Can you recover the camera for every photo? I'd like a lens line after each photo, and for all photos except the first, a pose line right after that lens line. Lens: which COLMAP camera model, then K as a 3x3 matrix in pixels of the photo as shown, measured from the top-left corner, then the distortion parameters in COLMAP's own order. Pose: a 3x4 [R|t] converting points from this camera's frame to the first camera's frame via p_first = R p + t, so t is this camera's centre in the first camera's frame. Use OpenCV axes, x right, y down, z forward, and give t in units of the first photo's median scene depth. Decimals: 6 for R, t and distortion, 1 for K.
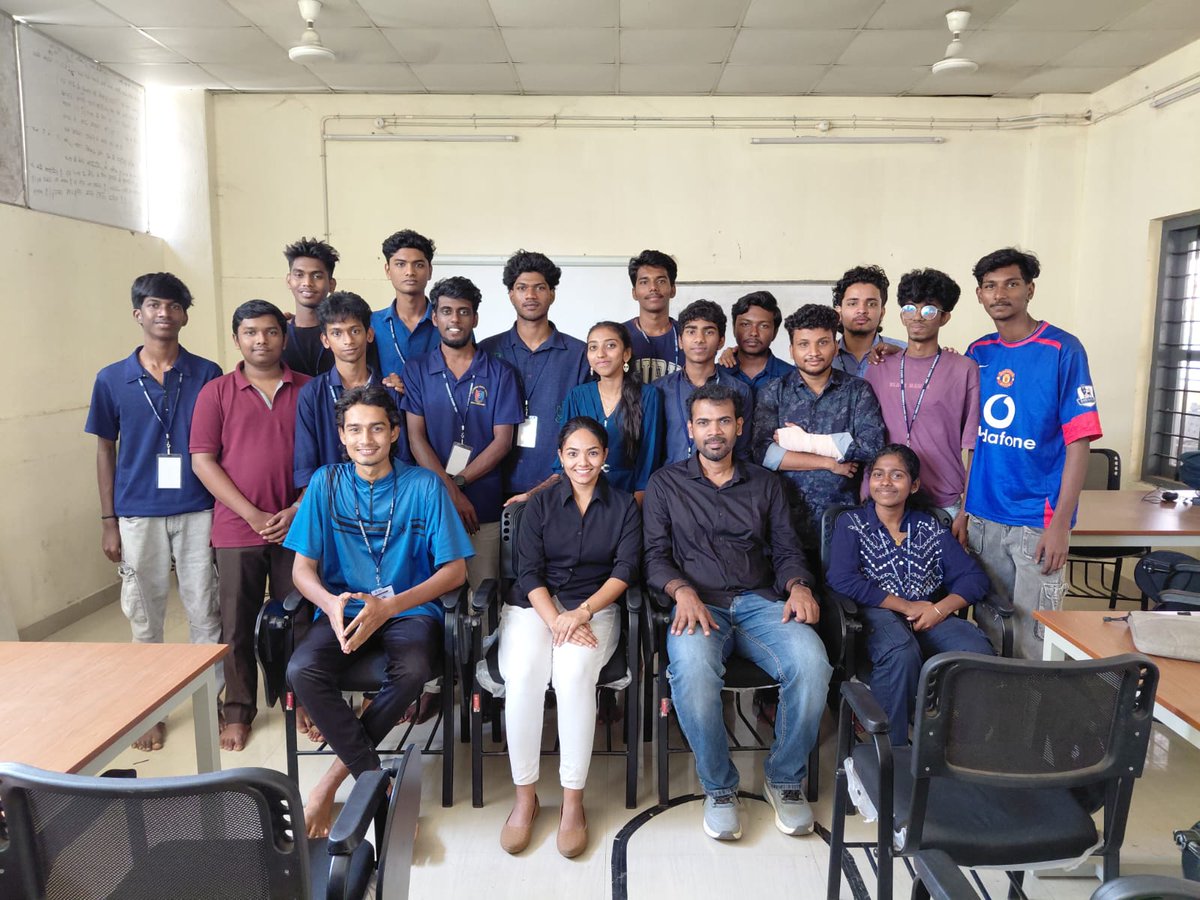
lens RADIAL K [[881.2, 0, 600.0], [0, 881.2, 450.0], [0, 0, 1]] dist [-0.074594, 0.002847]
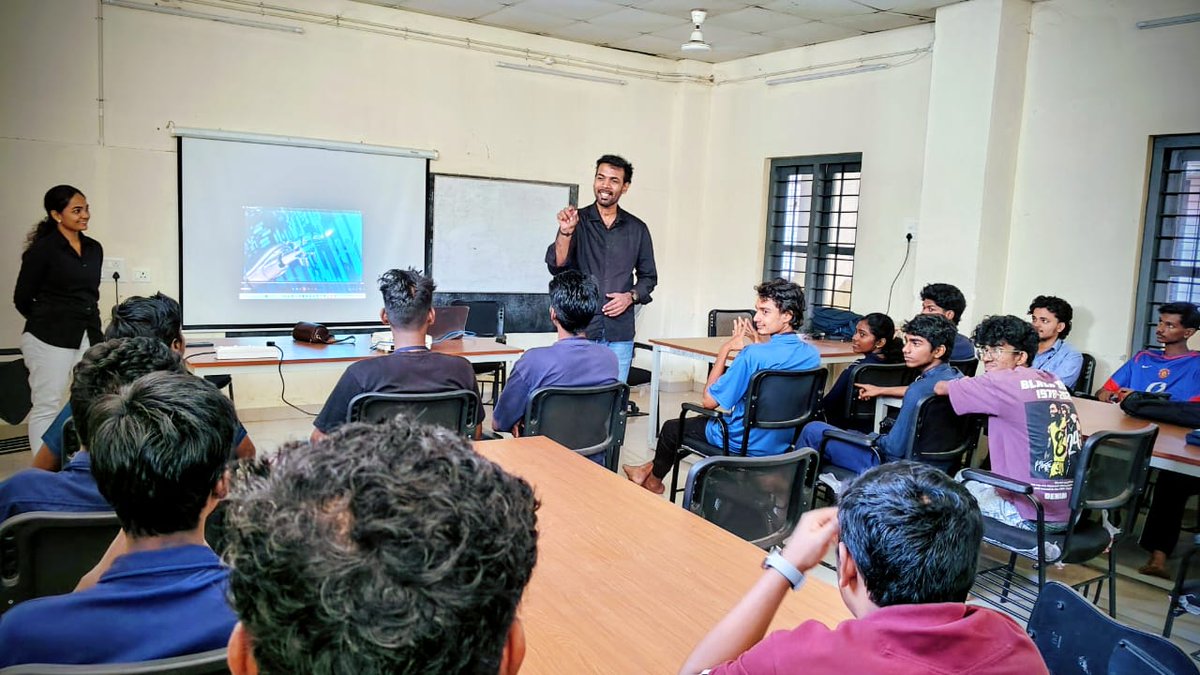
lens RADIAL K [[887.6, 0, 581.6], [0, 887.6, 337.1], [0, 0, 1]] dist [-0.109213, -0.004056]
pose [[0.831772, -0.015476, 0.554901, -0.421971], [0.019028, 0.999819, -0.000637, 0.033071], [-0.554791, 0.011088, 0.831916, -0.089533]]
